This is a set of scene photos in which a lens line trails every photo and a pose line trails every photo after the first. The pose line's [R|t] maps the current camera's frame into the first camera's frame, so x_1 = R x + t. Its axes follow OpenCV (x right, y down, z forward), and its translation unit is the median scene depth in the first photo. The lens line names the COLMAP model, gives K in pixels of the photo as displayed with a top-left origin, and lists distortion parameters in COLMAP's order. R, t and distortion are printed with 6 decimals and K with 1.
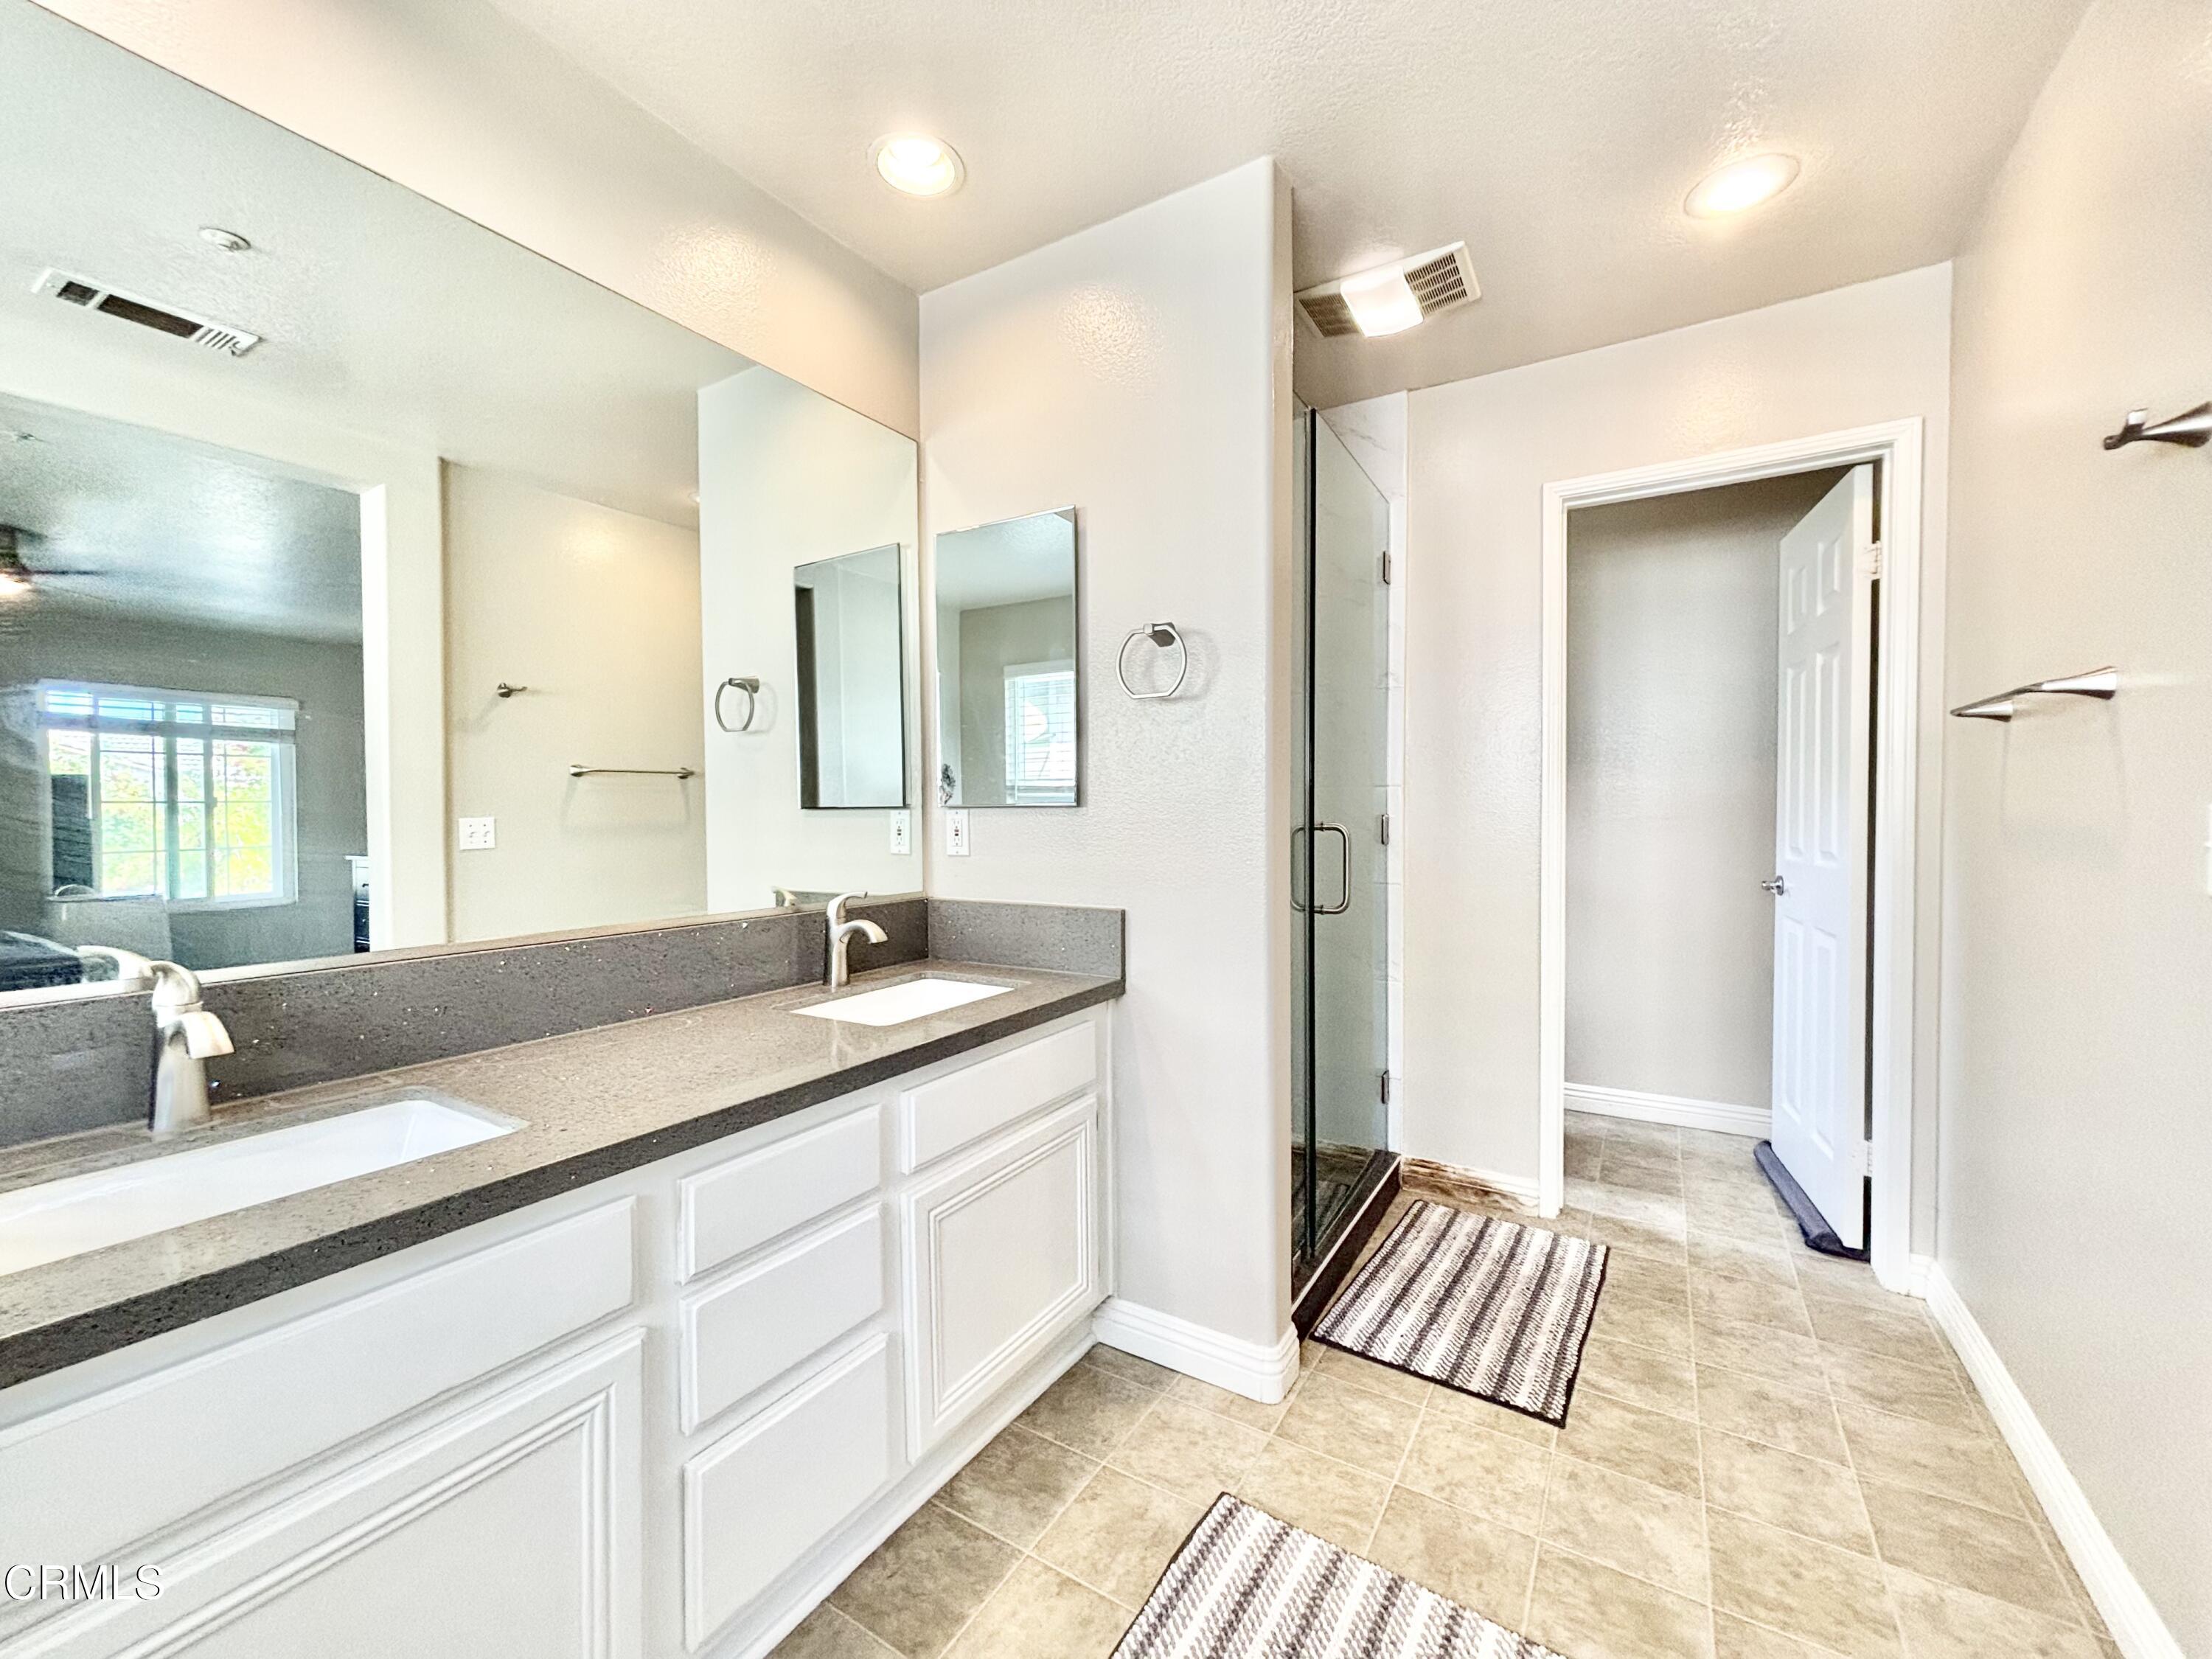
lens RADIAL K [[889.0, 0, 1107.4], [0, 889.0, 831.6], [0, 0, 1]] dist [0.004961, -0.000434]
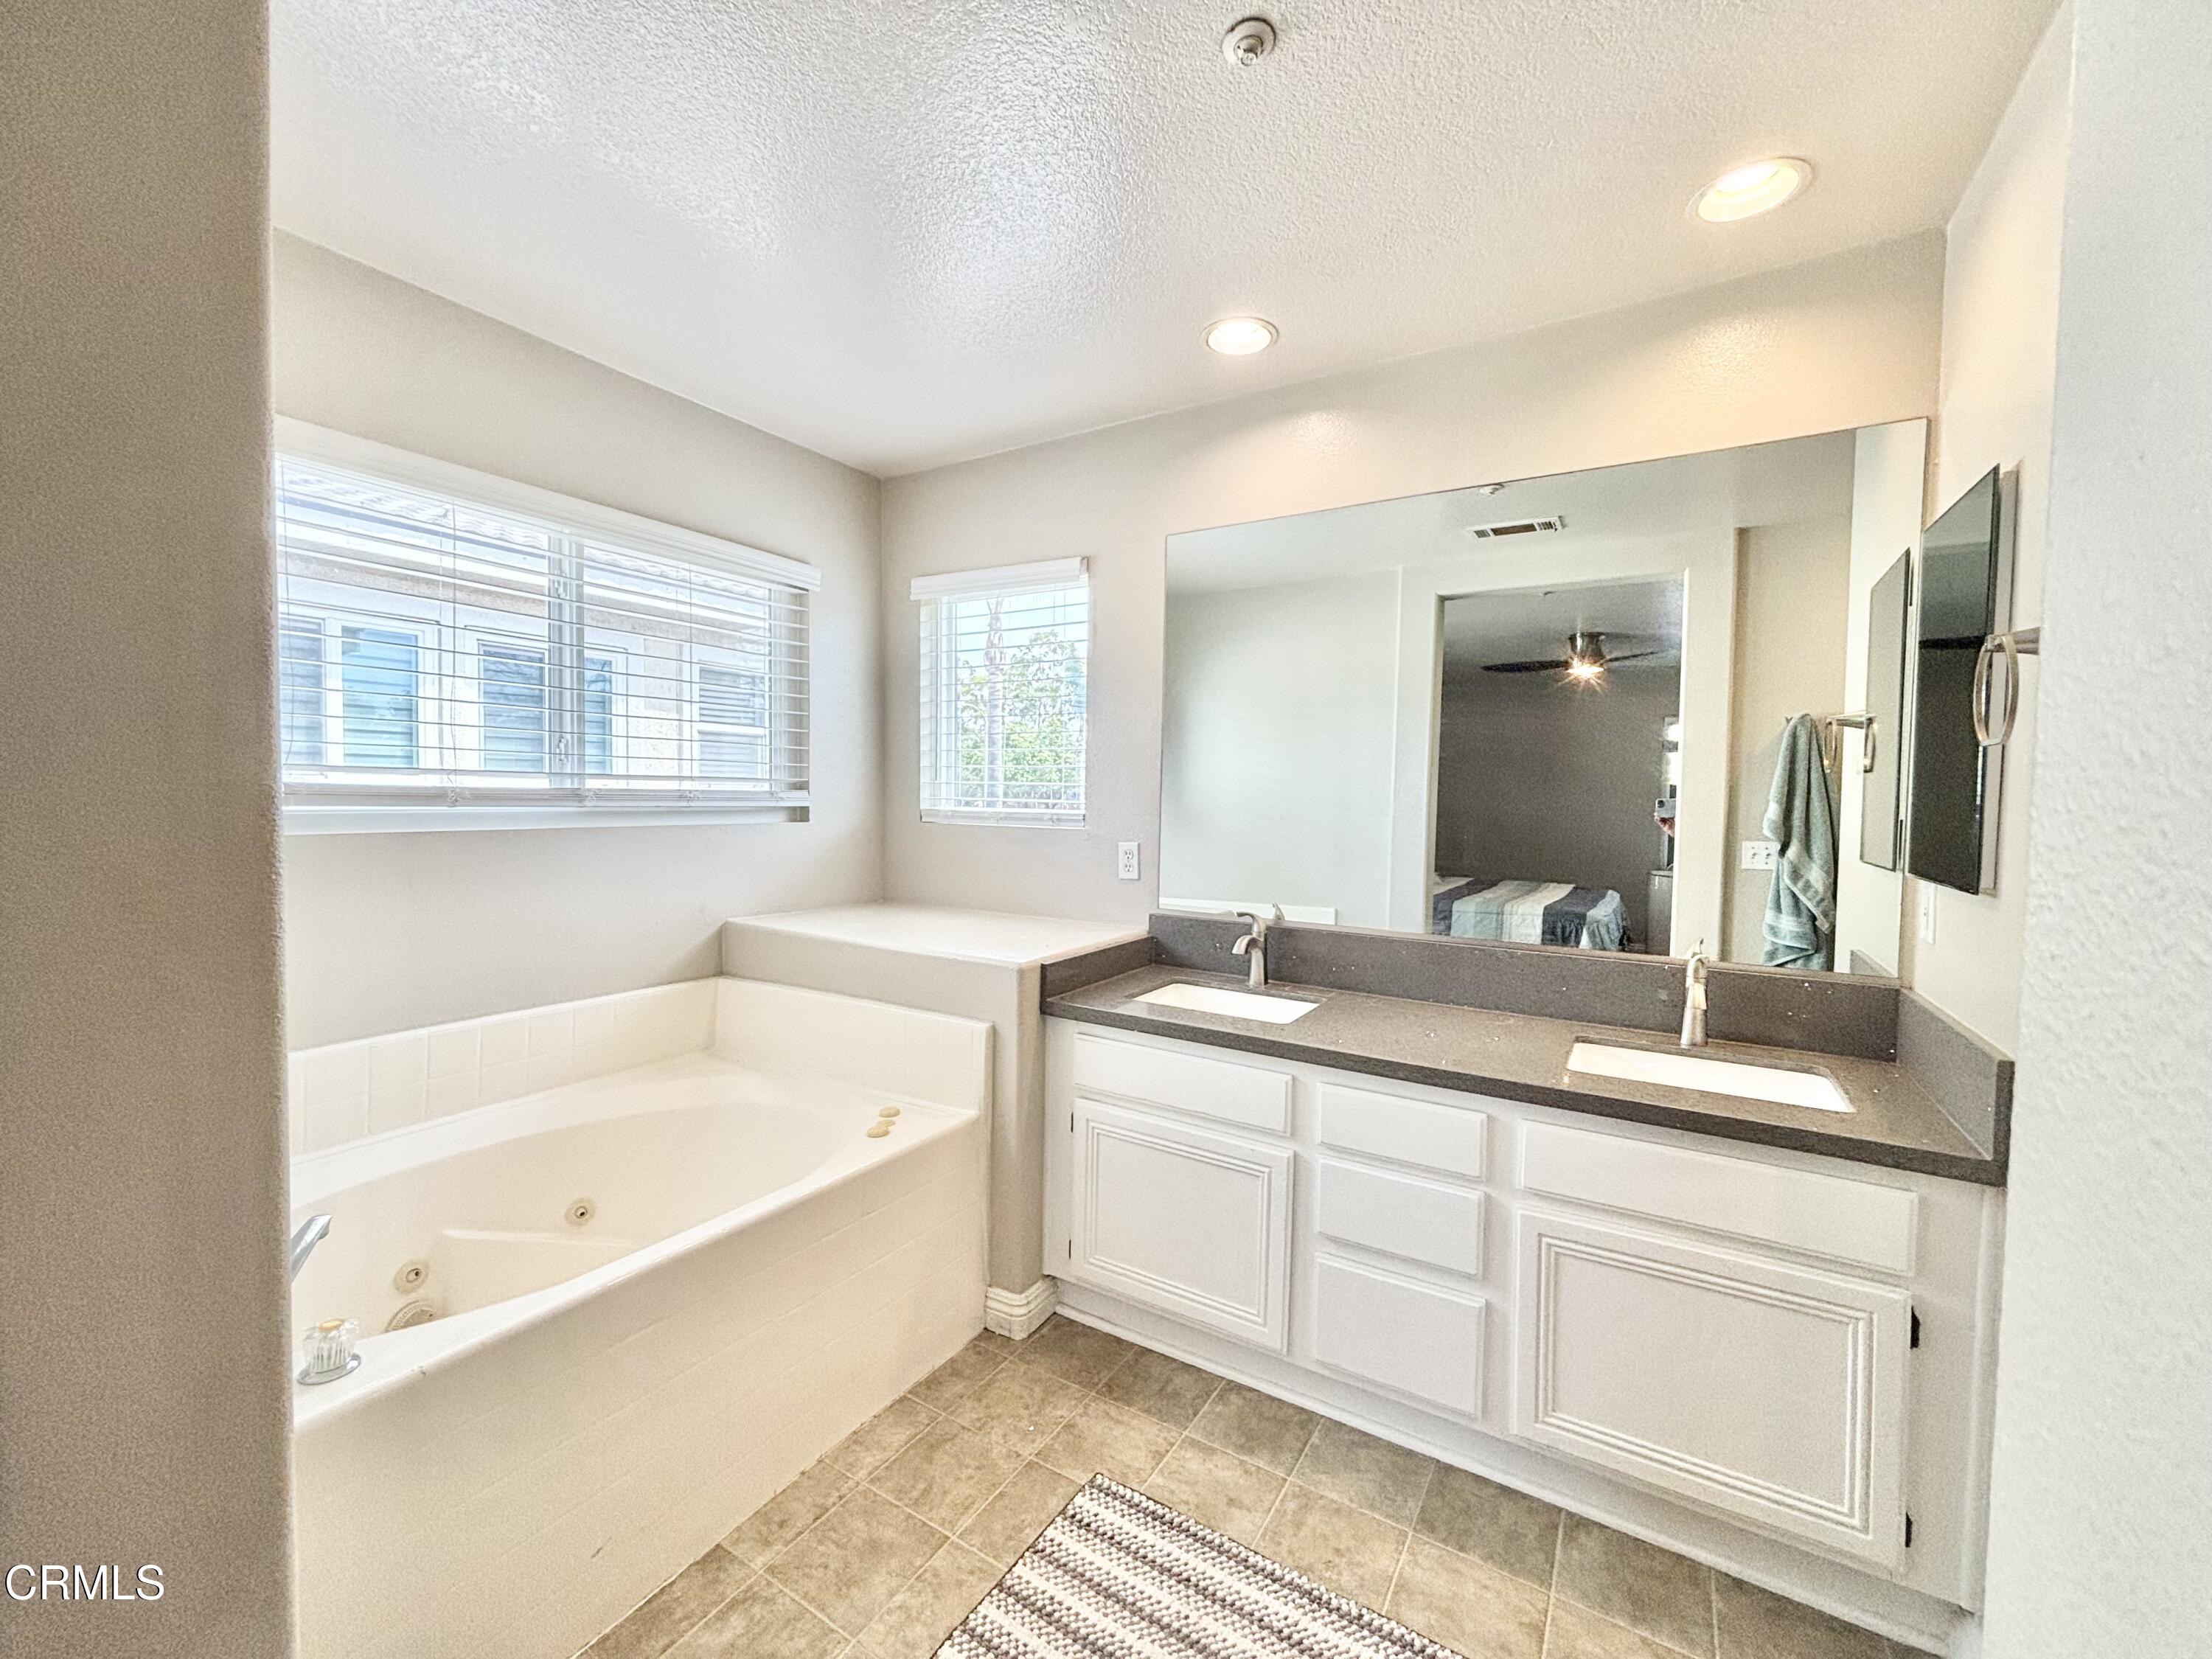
lens RADIAL K [[889.0, 0, 1107.4], [0, 889.0, 831.6], [0, 0, 1]] dist [0.004961, -0.000434]
pose [[-0.001444, 0.048068, -0.998843, 0.870412], [-0.037479, 0.998140, 0.048089, -0.113568], [0.999296, 0.037505, 0.000360, 0.418689]]
